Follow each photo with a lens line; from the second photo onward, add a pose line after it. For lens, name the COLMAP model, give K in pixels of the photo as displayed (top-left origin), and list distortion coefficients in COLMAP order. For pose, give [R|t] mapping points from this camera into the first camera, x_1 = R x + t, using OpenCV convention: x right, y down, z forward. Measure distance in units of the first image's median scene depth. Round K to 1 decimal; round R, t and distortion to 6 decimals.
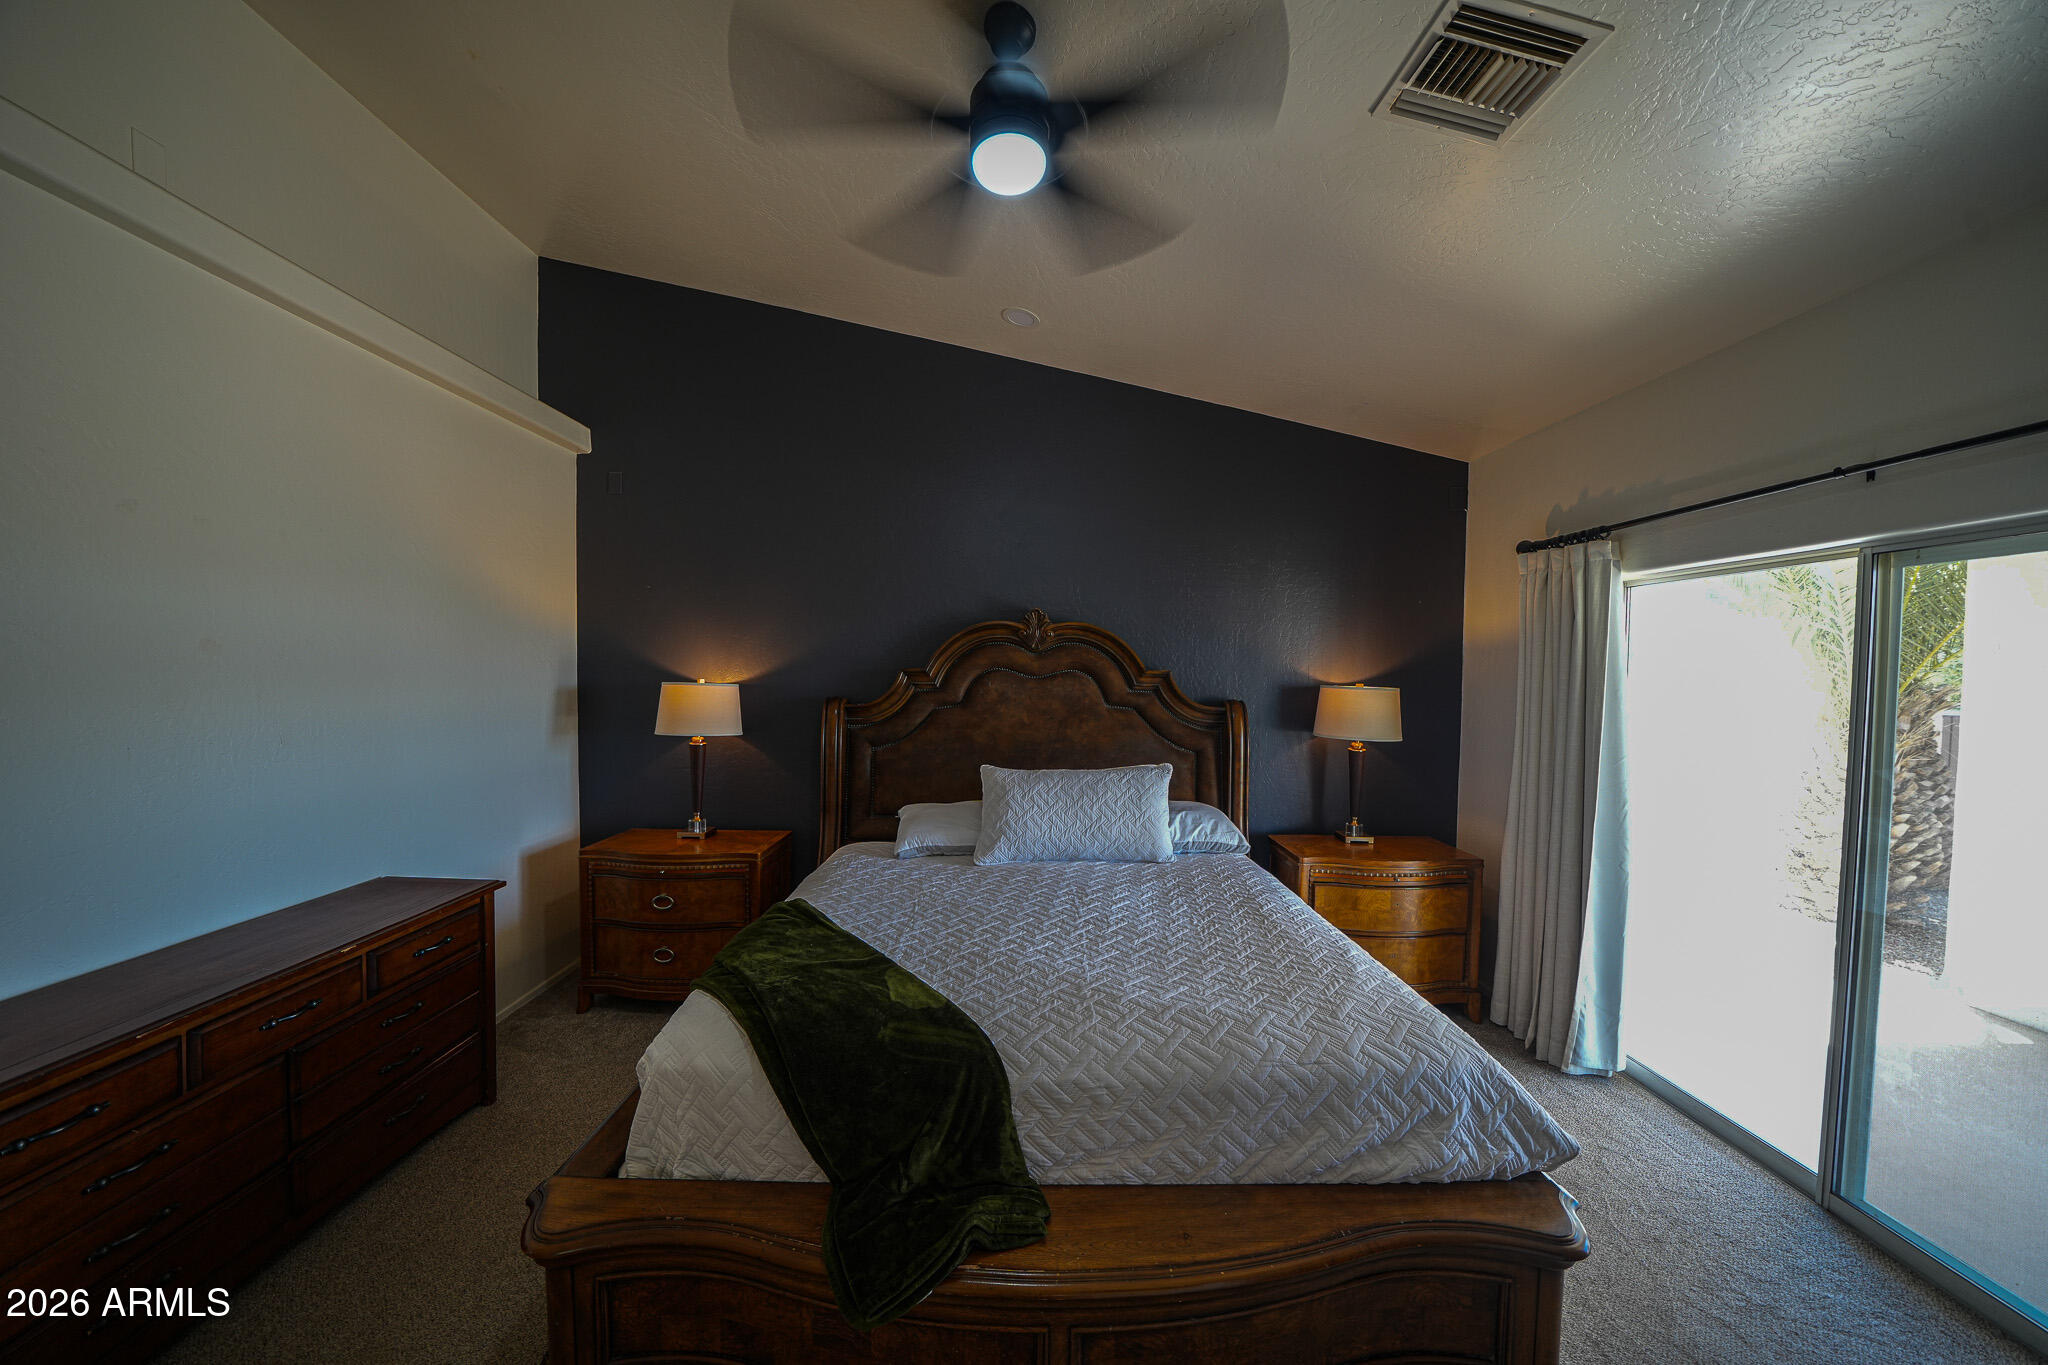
lens RADIAL K [[708.2, 0, 1013.4], [0, 708.2, 690.9], [0, 0, 1]] dist [-0.021518, 0.000621]
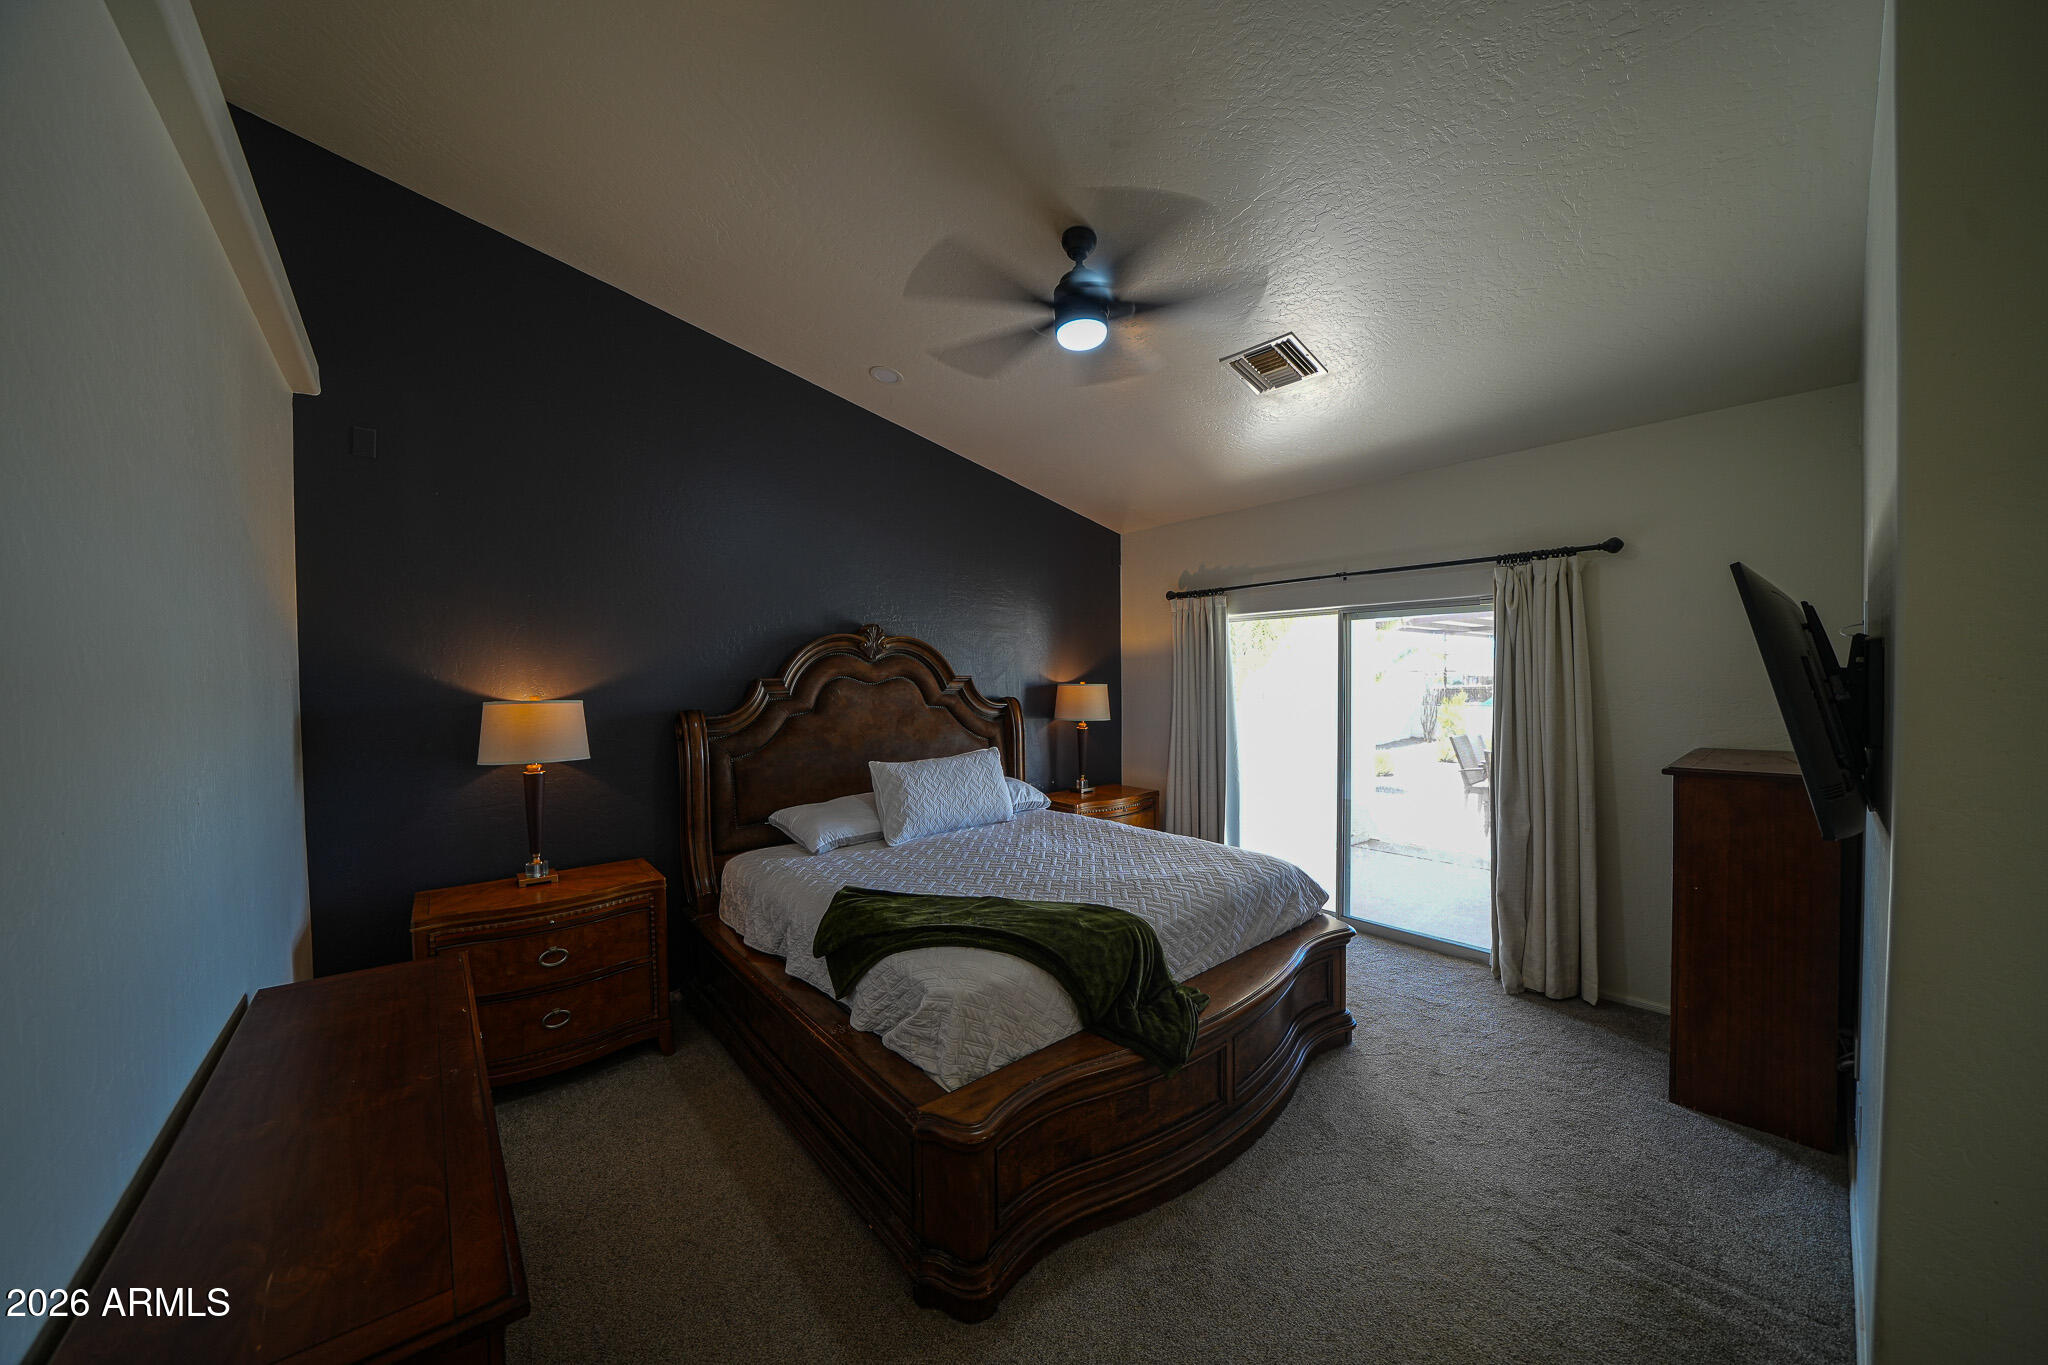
lens RADIAL K [[708.2, 0, 1013.4], [0, 708.2, 690.9], [0, 0, 1]] dist [-0.021518, 0.000621]
pose [[0.766473, -0.033545, 0.641400, -0.597375], [0.040482, 0.999173, 0.003880, -0.003794], [-0.640999, 0.022991, 0.767197, -0.018938]]
